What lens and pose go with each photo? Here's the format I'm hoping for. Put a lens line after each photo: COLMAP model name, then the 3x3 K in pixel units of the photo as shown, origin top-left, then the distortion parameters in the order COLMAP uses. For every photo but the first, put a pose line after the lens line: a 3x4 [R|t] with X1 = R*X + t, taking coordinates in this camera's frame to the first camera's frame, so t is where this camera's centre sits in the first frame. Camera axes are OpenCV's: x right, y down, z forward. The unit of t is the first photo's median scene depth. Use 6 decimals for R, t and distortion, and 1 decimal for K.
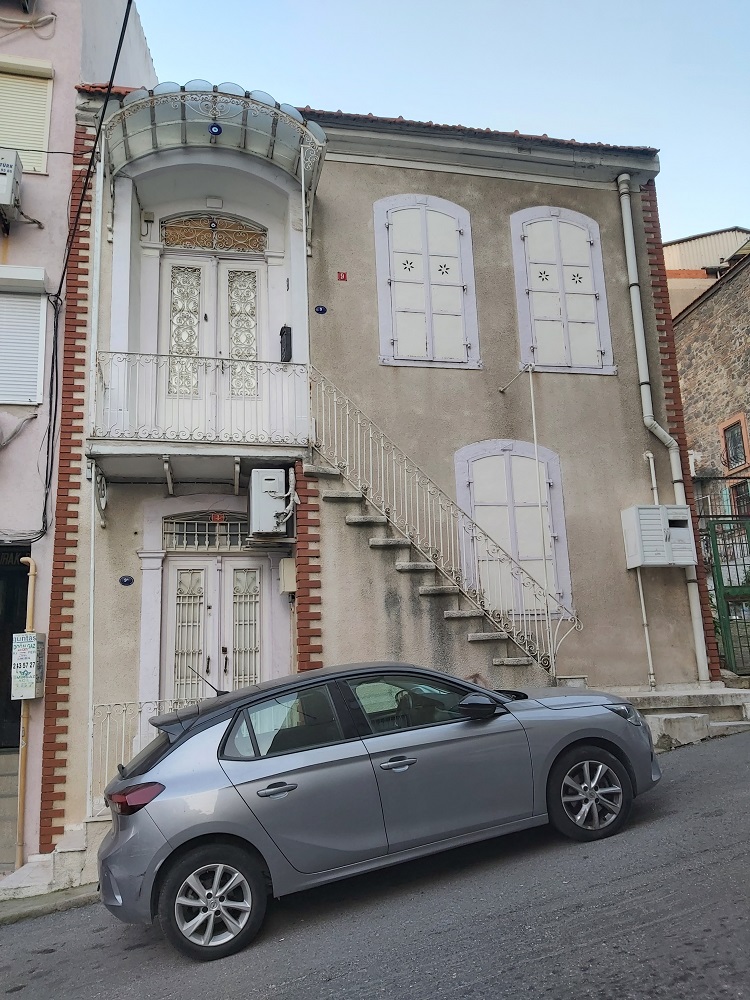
lens RADIAL K [[760.6, 0, 373.6], [0, 760.6, 506.3], [0, 0, 1]] dist [0.102914, -0.160927]
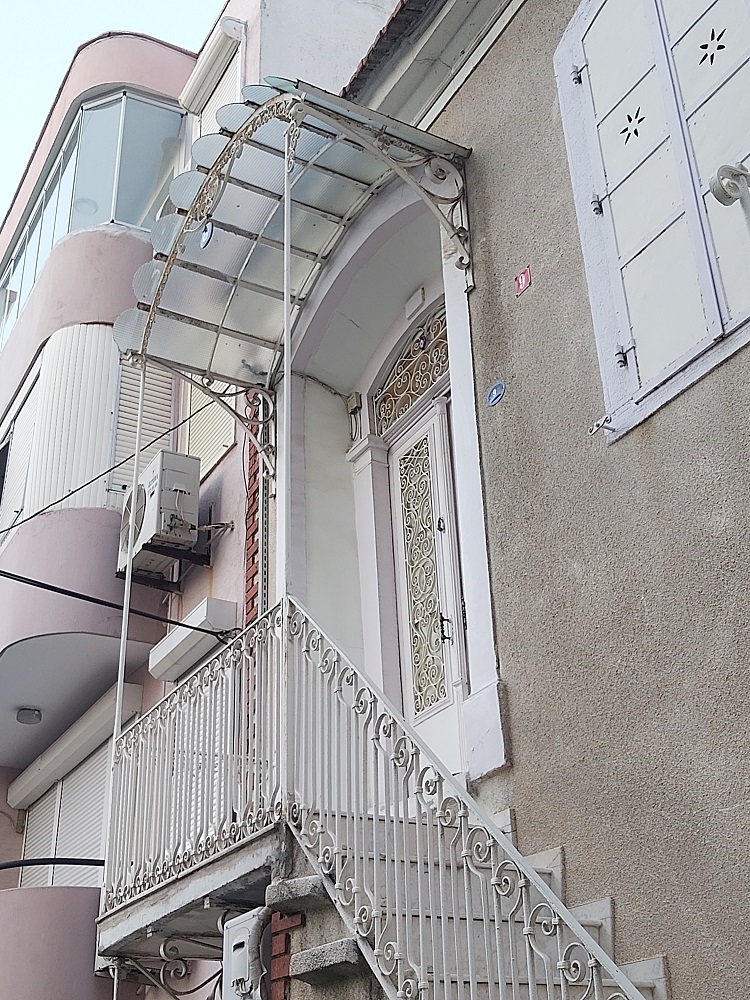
lens RADIAL K [[1186.8, 0, 375.0], [0, 1186.8, 500.0], [0, 0, 1]] dist [0.002387, -0.000234]
pose [[0.292943, -0.439428, -0.849168, 0.399219], [0.229068, 0.894521, -0.383874, 0.007004], [0.928285, -0.082063, 0.362703, 0.727268]]
